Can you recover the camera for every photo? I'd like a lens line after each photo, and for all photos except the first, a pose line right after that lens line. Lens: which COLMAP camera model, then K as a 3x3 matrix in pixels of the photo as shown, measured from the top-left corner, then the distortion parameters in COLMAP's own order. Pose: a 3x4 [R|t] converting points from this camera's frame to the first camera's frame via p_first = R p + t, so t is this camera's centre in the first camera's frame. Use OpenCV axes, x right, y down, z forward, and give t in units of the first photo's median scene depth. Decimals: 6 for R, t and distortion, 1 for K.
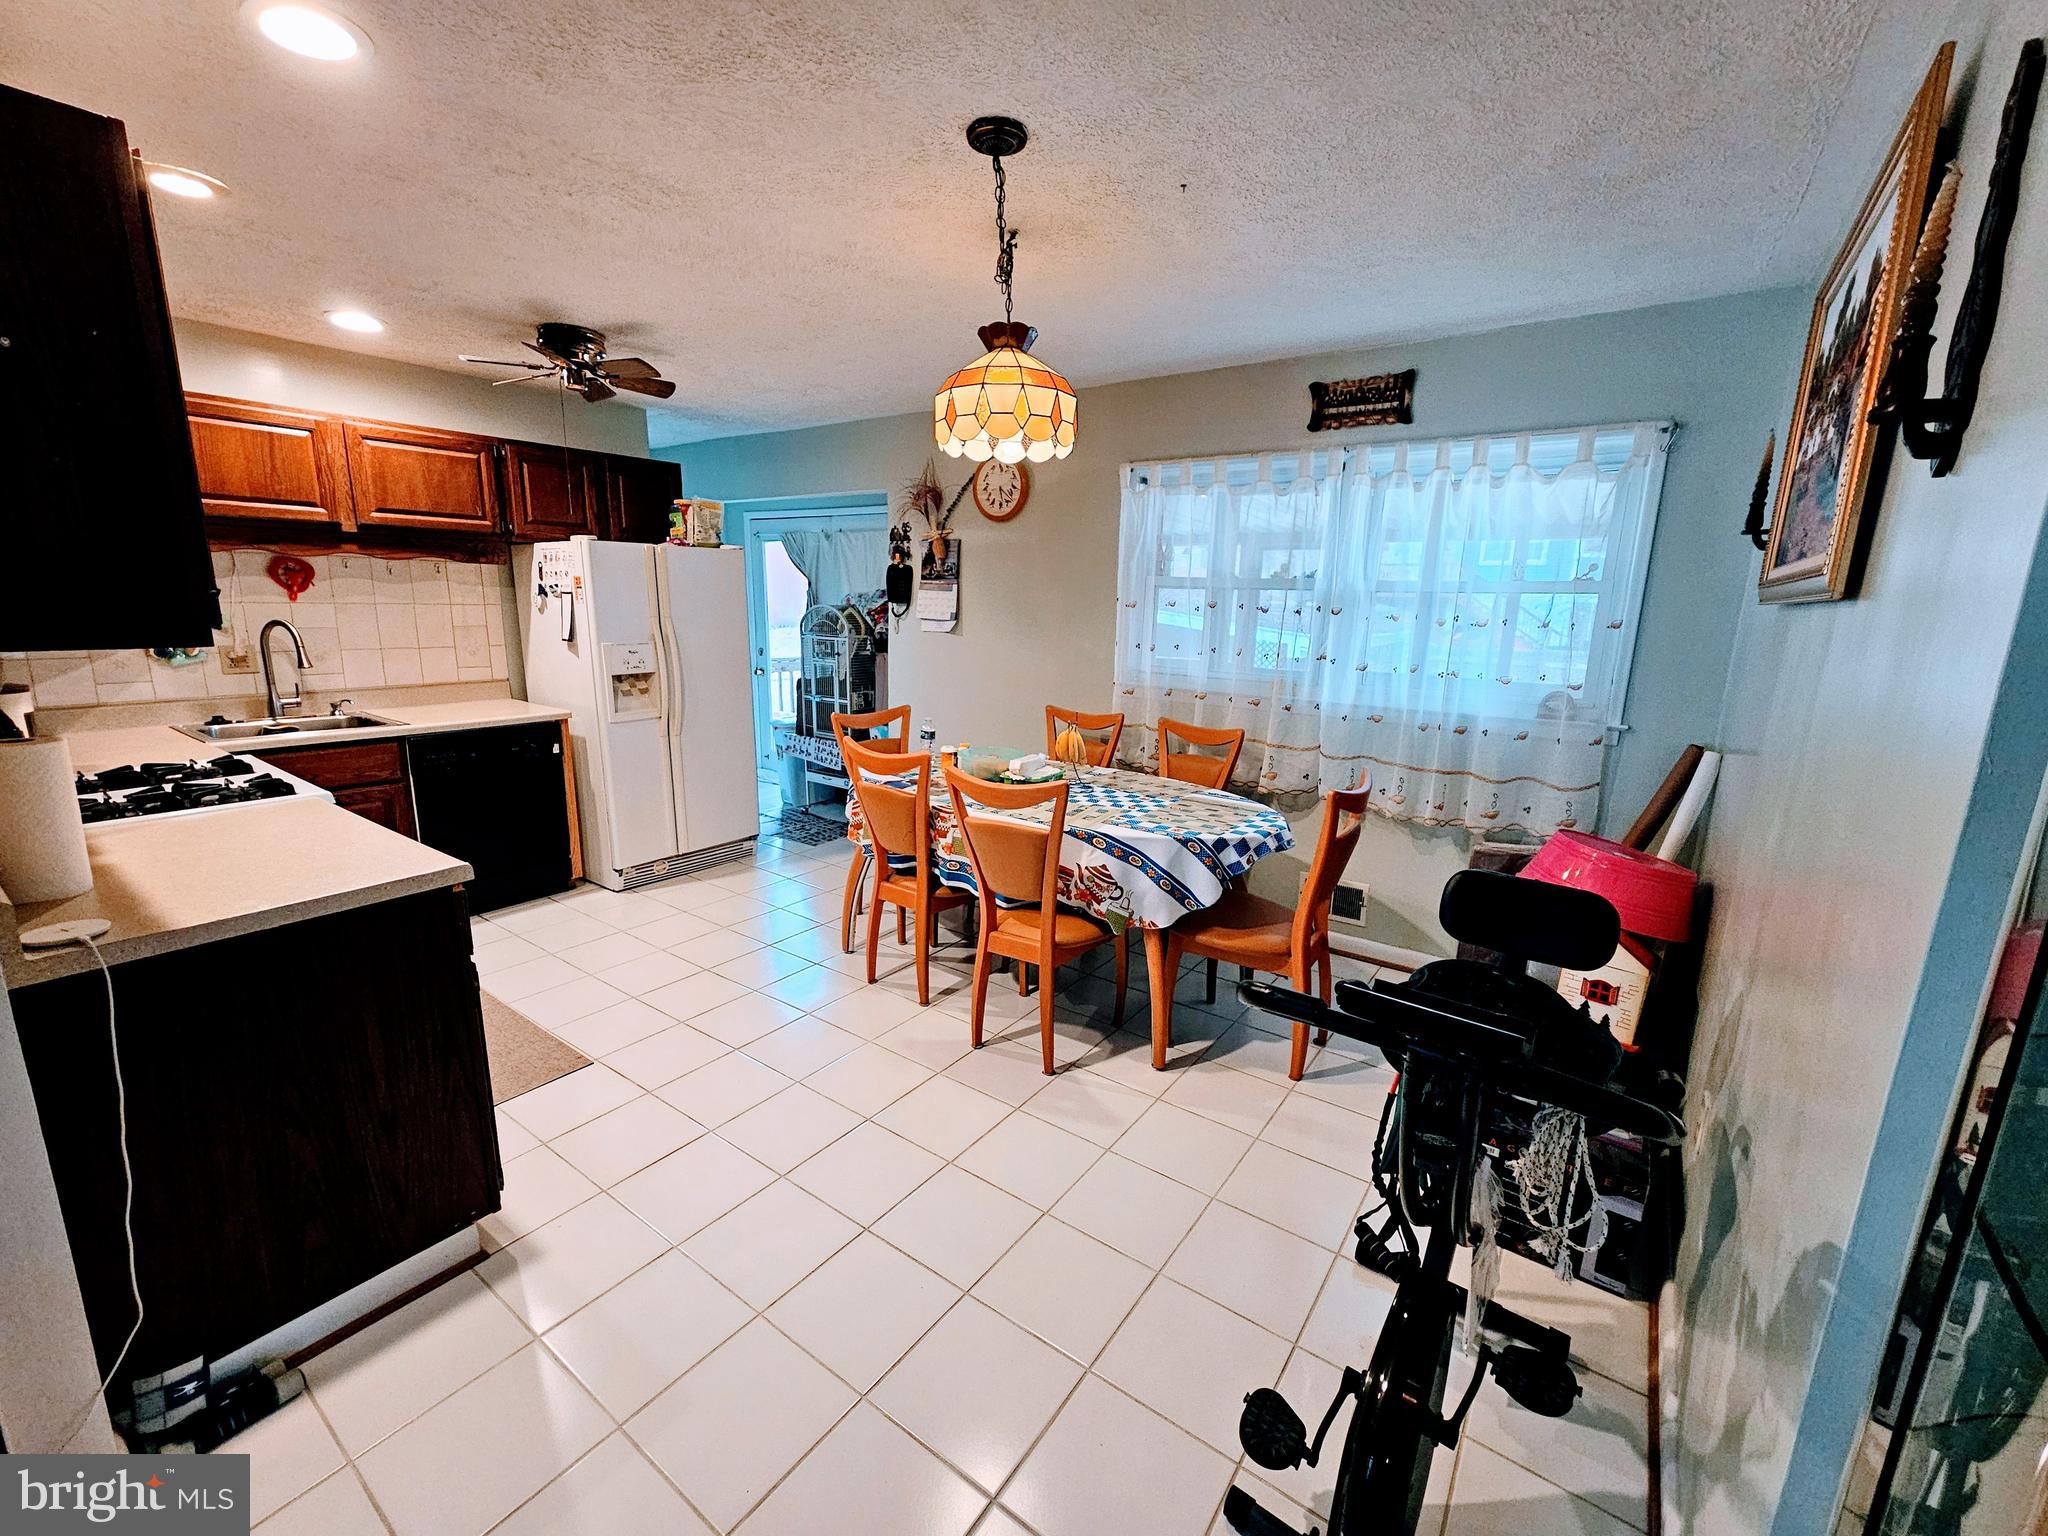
lens RADIAL K [[841.8, 0, 1031.5], [0, 841.8, 771.9], [0, 0, 1]] dist [-0.001507, 0.000031]
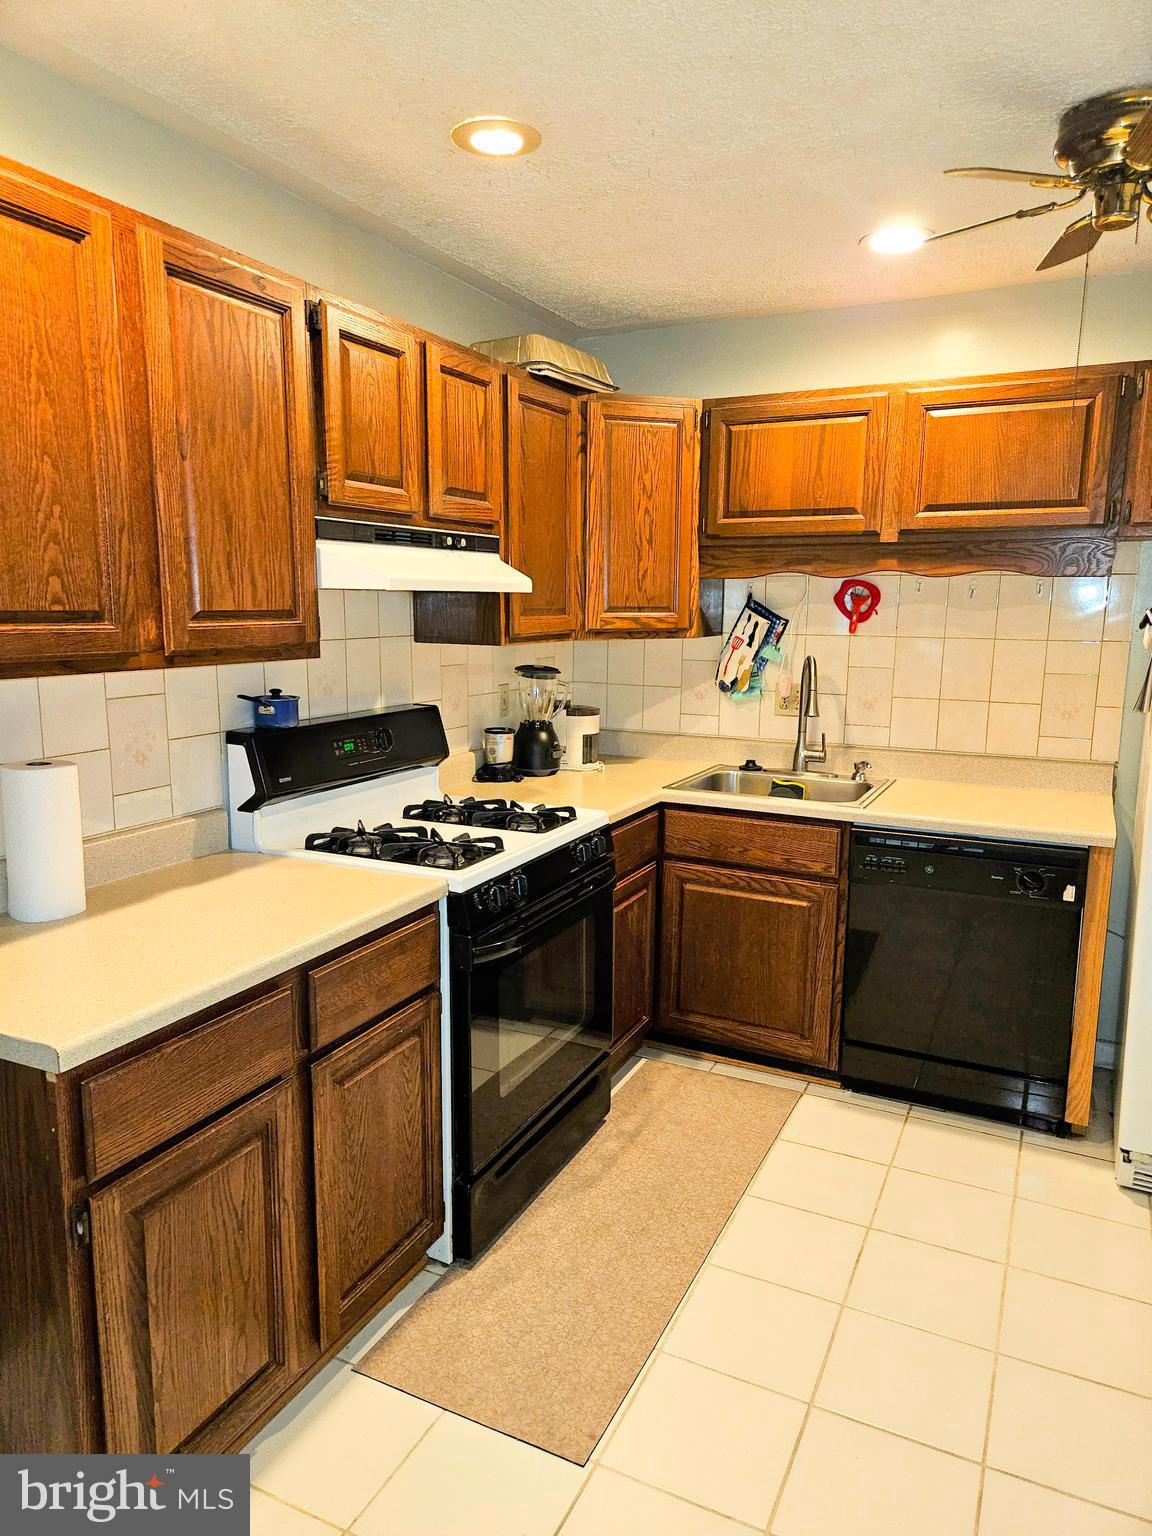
lens RADIAL K [[1016.8, 0, 577.9], [0, 1016.8, 774.9], [0, 0, 1]] dist [0.036409, -0.000934]
pose [[0.170908, 0.147426, -0.974195, 0.047937], [-0.207687, 0.971918, 0.110645, -0.123655], [0.963149, 0.183418, 0.196727, 0.573420]]
